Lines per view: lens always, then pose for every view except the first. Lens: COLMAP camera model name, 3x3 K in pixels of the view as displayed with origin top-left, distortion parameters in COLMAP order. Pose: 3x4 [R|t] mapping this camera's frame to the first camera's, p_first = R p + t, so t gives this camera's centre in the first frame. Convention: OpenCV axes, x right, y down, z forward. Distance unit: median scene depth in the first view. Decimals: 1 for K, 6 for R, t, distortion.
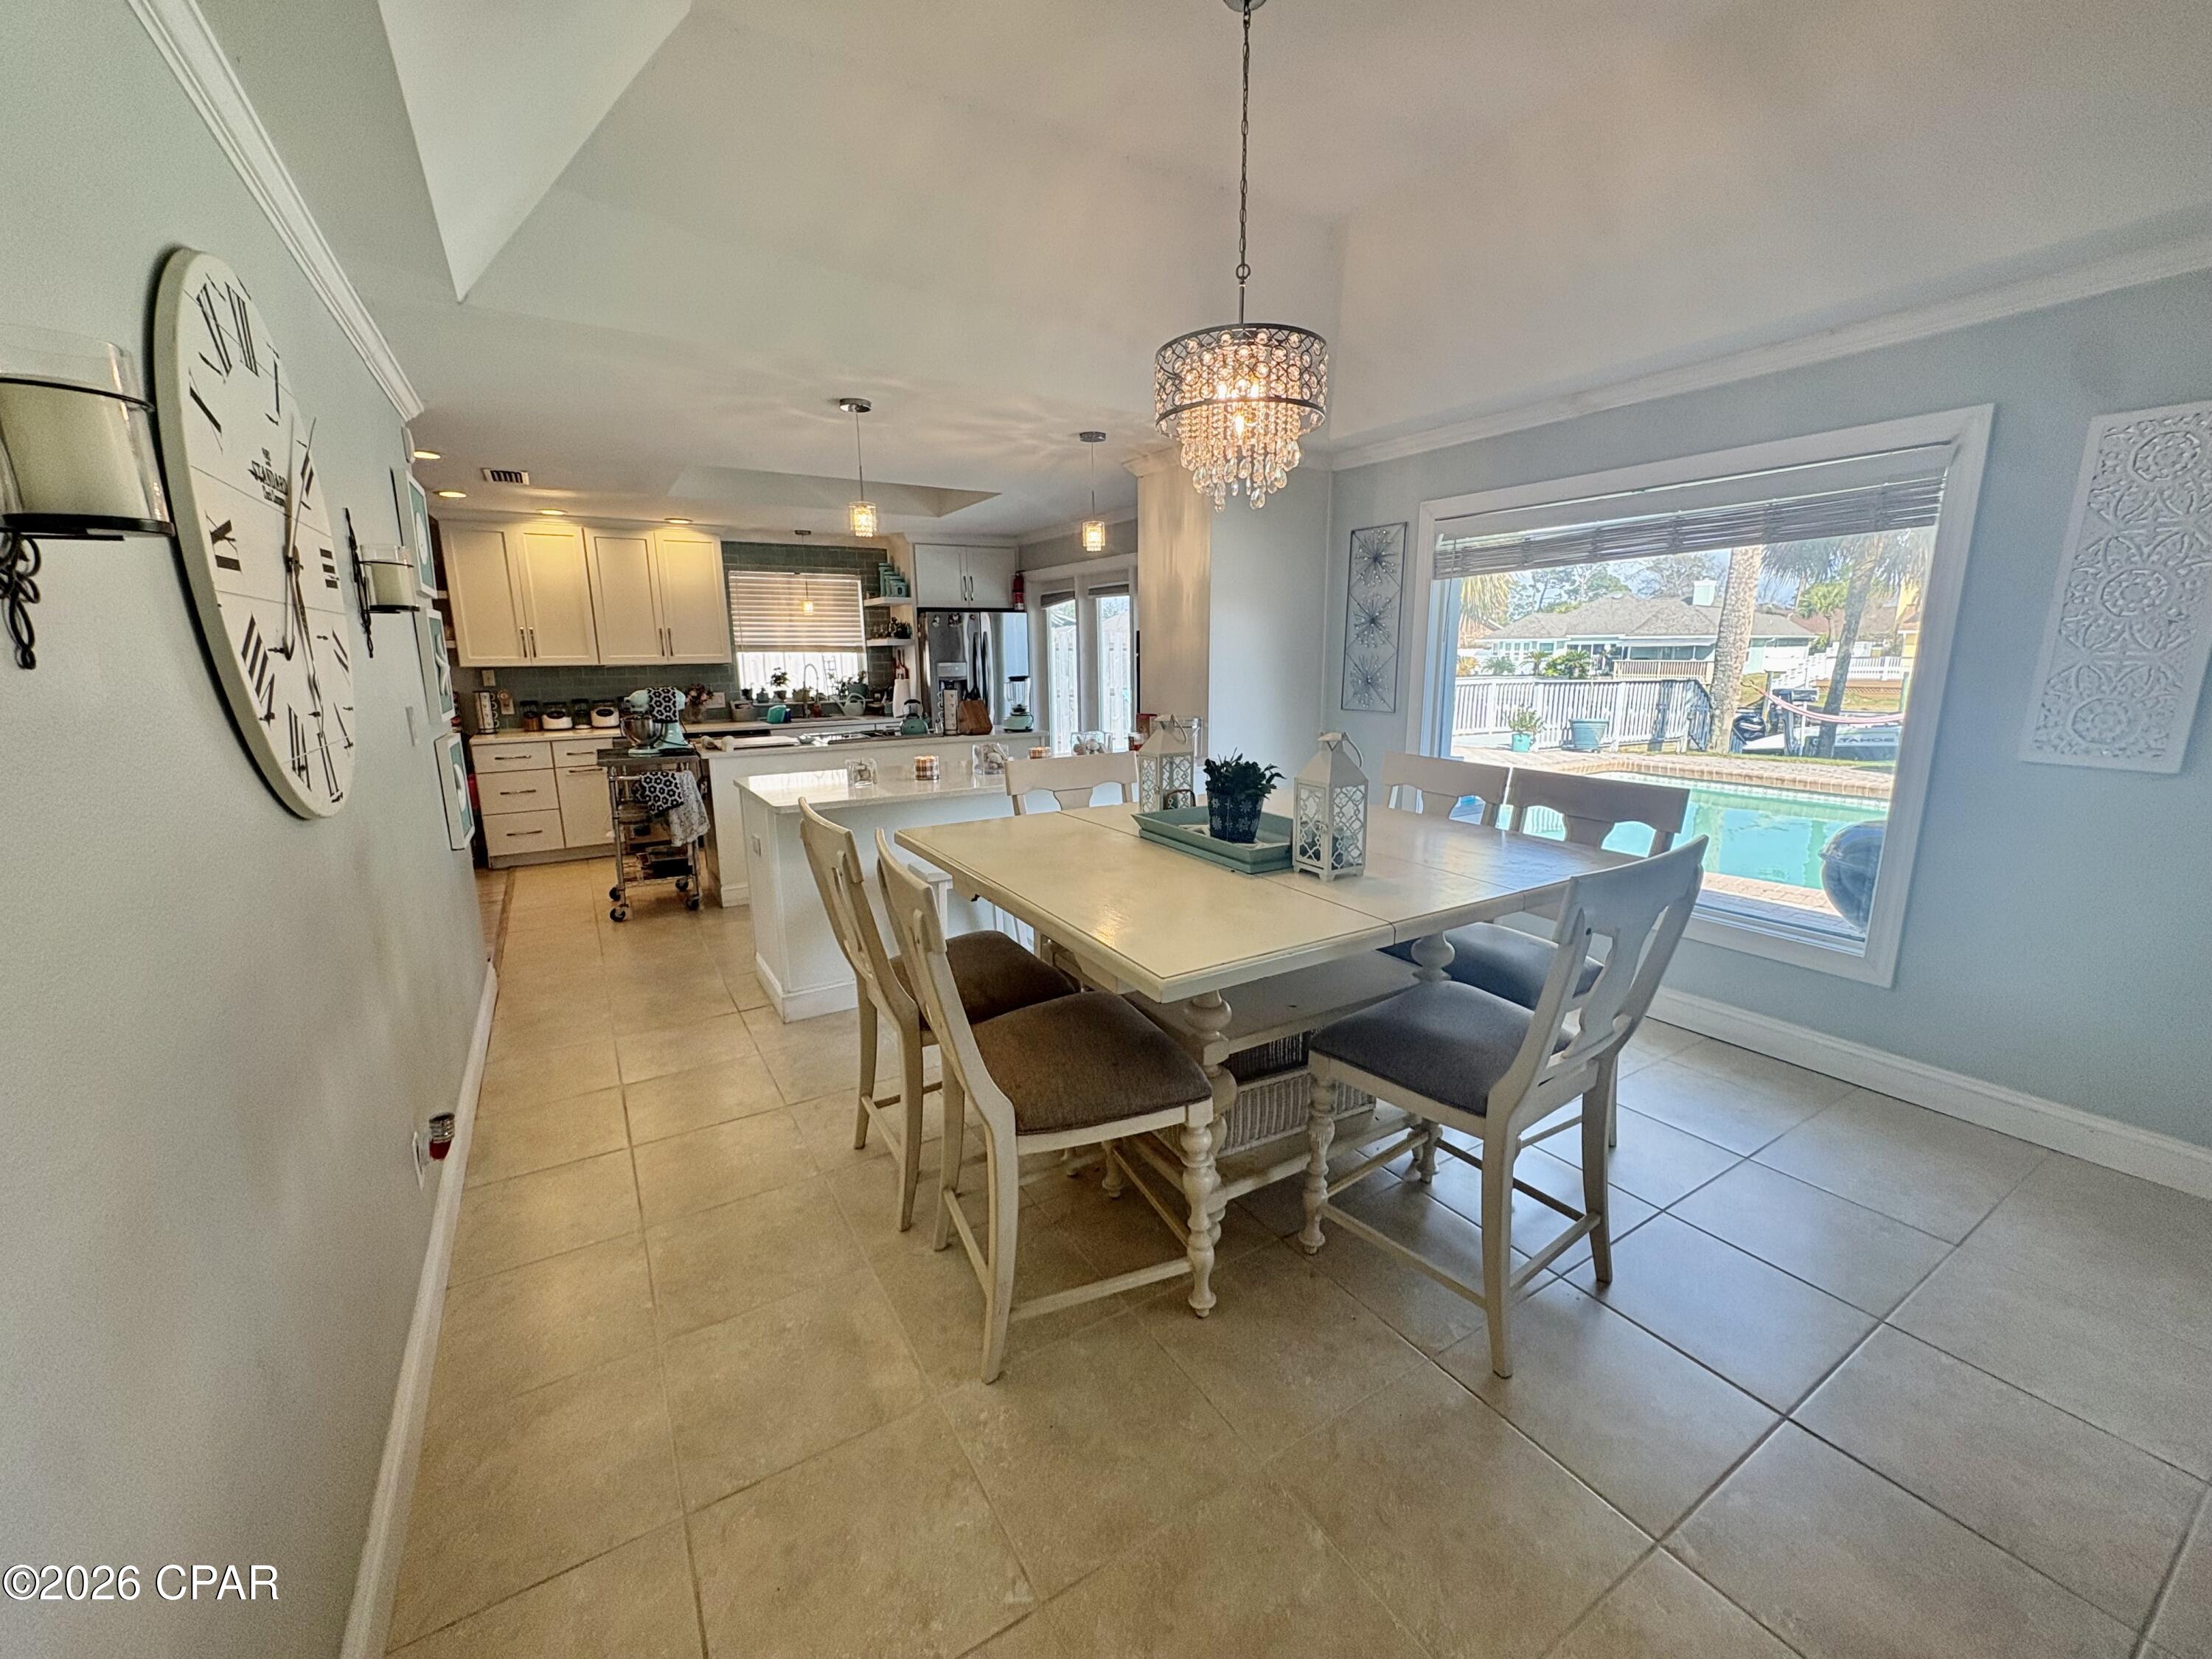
lens RADIAL K [[876.7, 0, 1114.0], [0, 876.7, 838.5], [0, 0, 1]] dist [-0.000950, -0.000744]
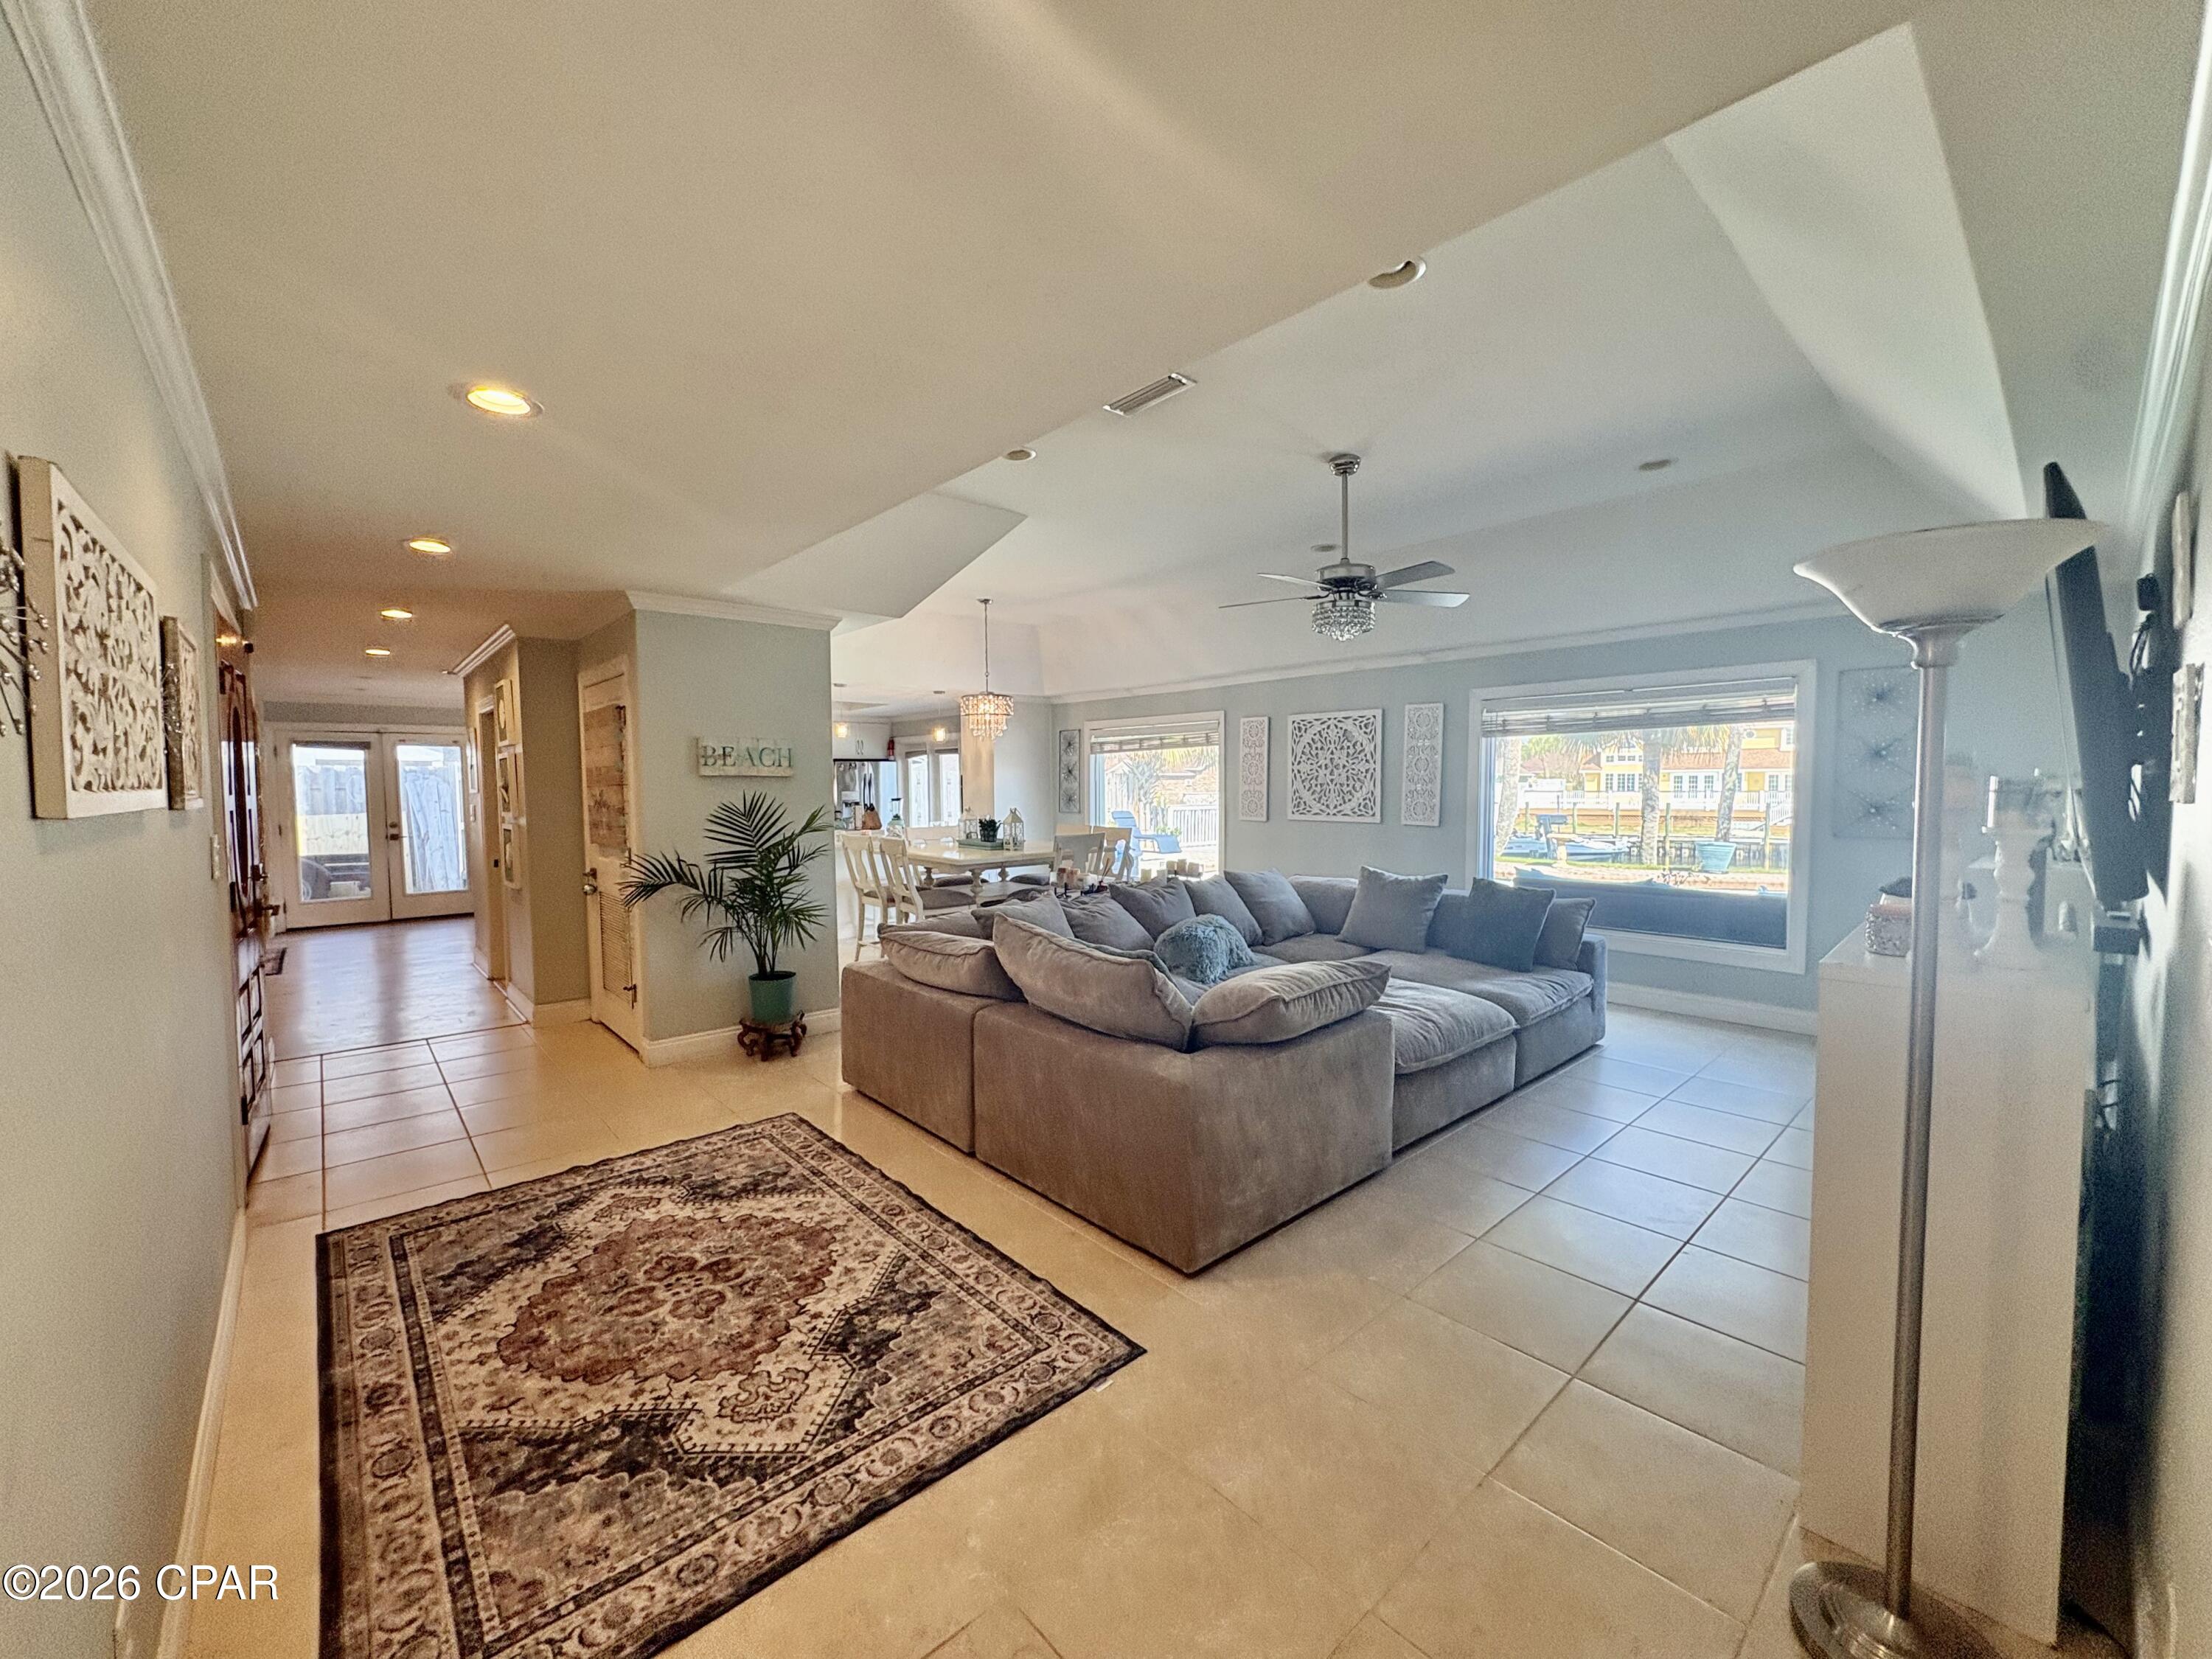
lens RADIAL K [[876.7, 0, 1121.4], [0, 876.7, 825.6], [0, 0, 1]] dist [-0.000950, -0.000744]
pose [[0.981945, -0.006997, 0.189039, 0.005116], [0.037827, 0.986396, -0.159974, 0.163920], [-0.185348, 0.164237, 0.968851, -0.766345]]
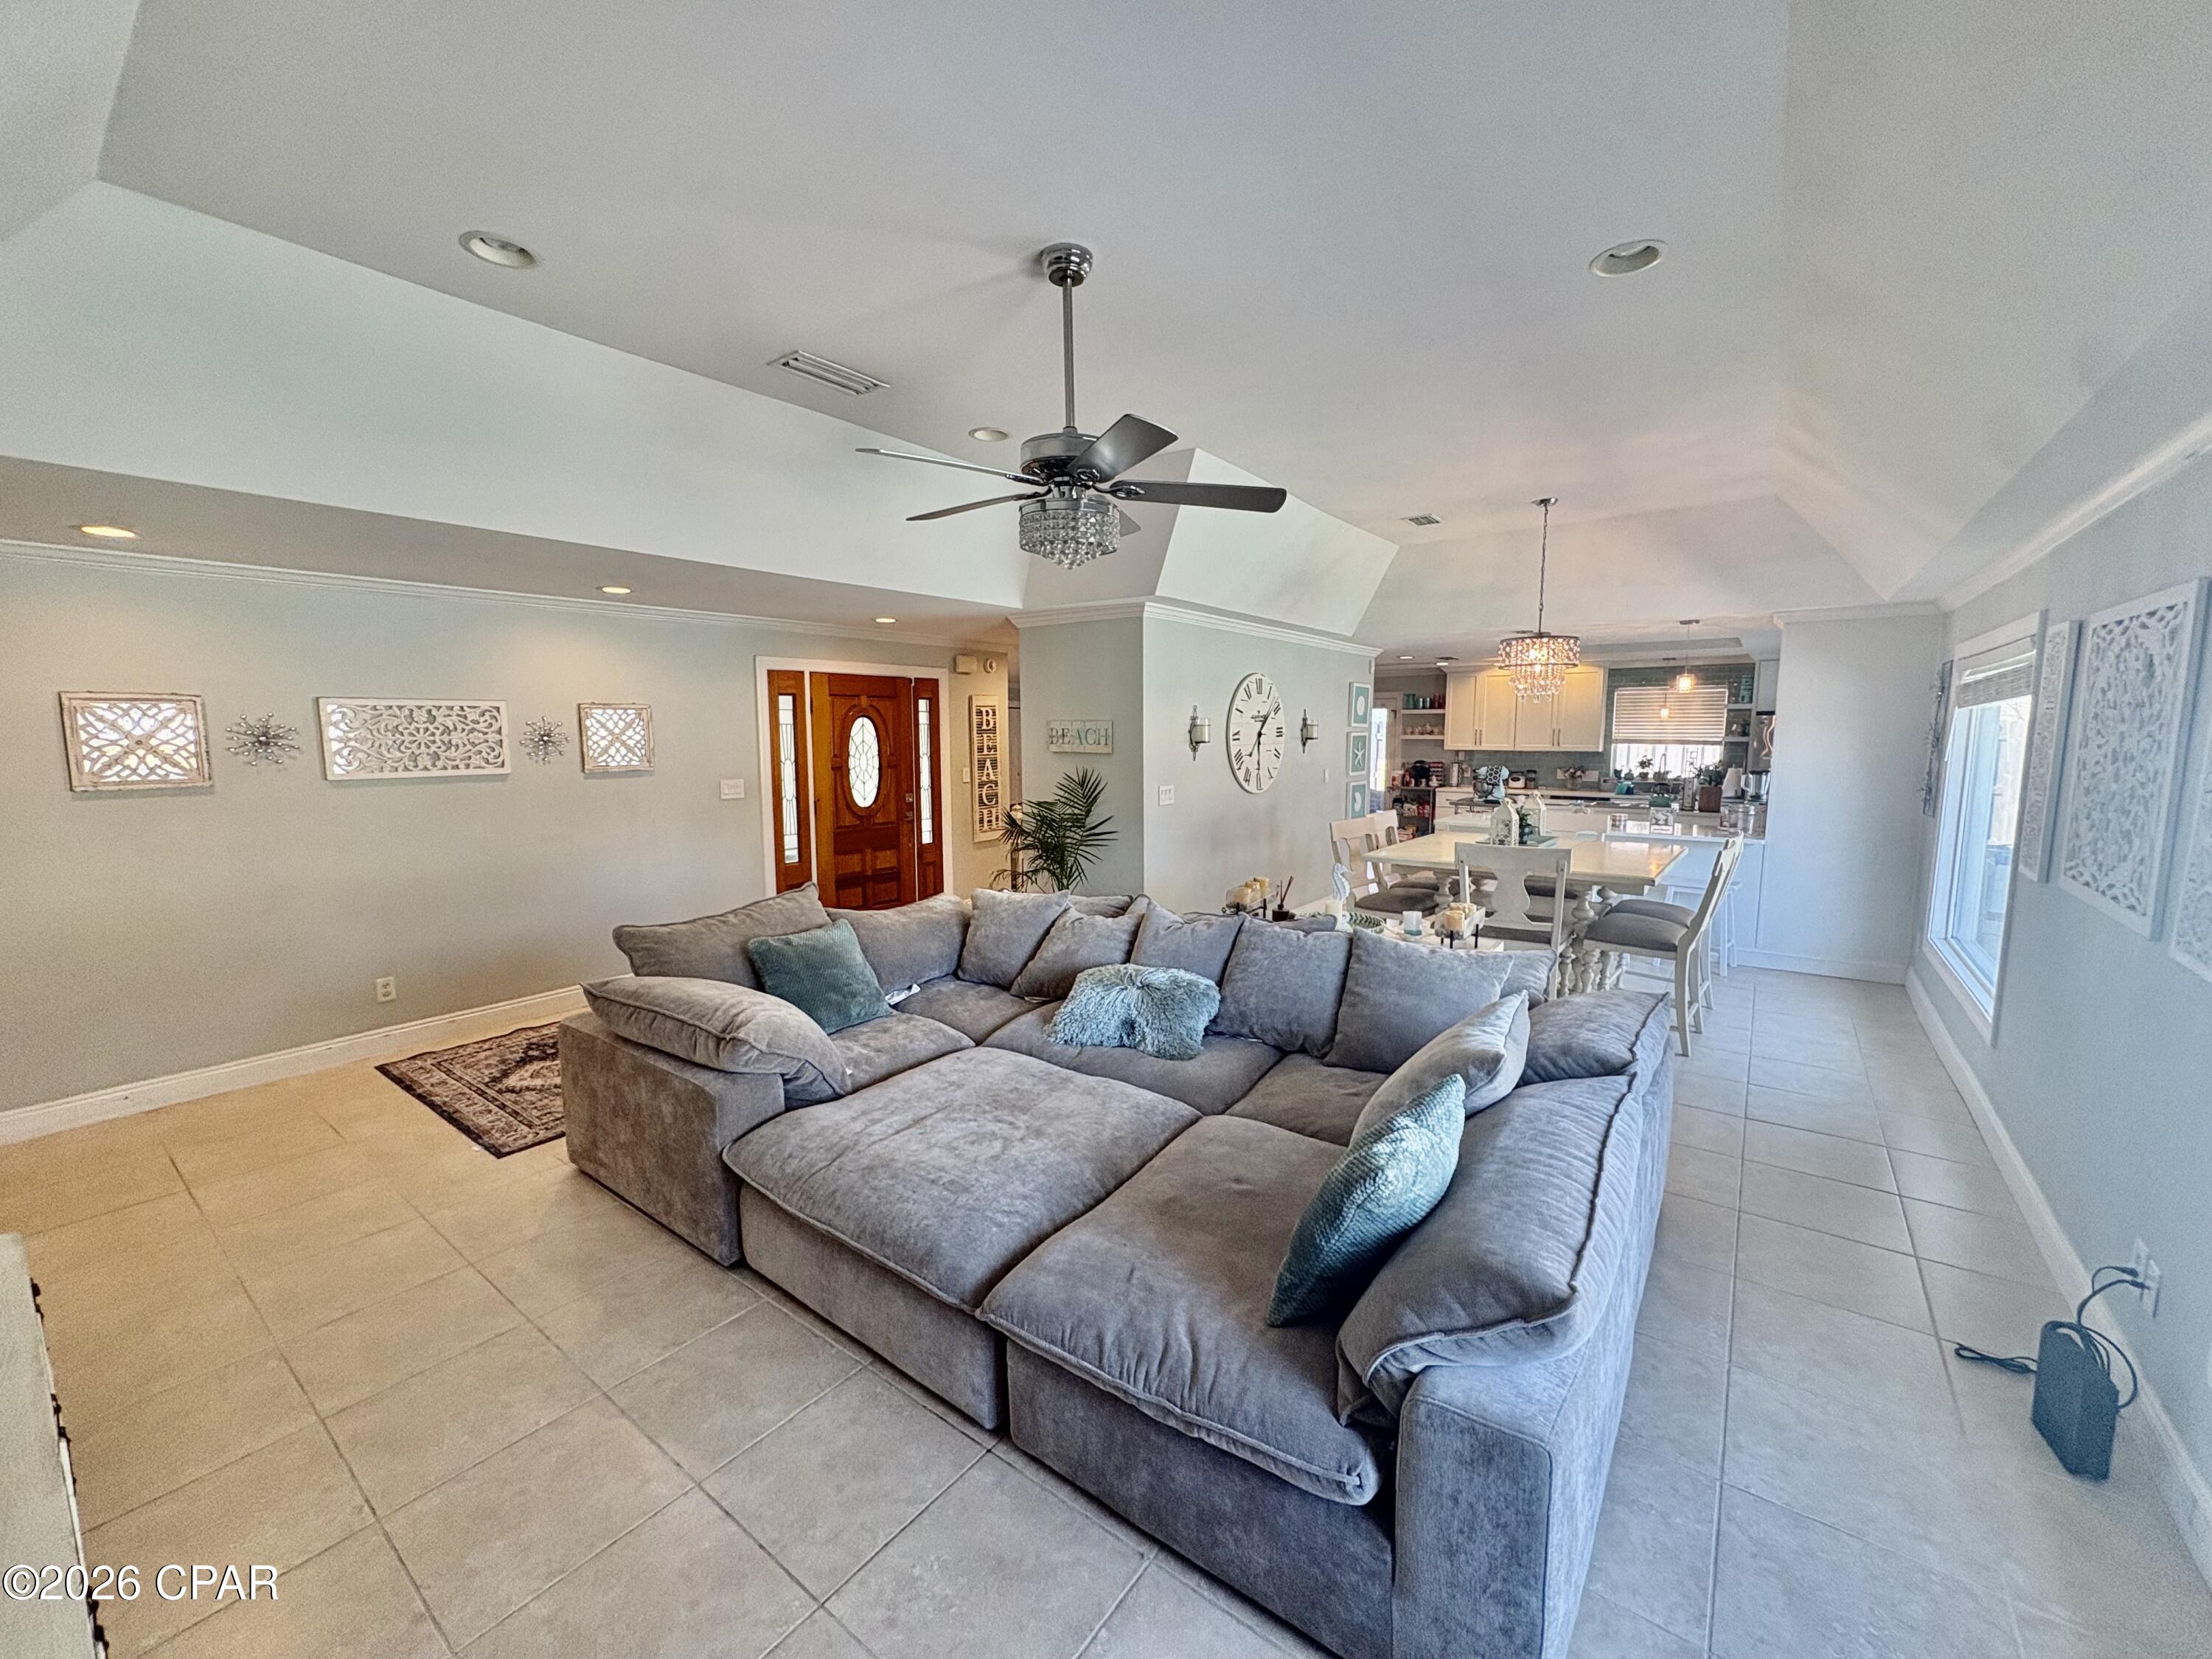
lens RADIAL K [[876.7, 0, 1105.6], [0, 876.7, 837.5], [0, 0, 1]] dist [-0.000950, -0.000744]
pose [[0.368807, 0.122080, -0.921454, 0.667045], [-0.194889, 0.979458, 0.051761, 0.027098], [0.908845, 0.160492, 0.385023, -0.308392]]
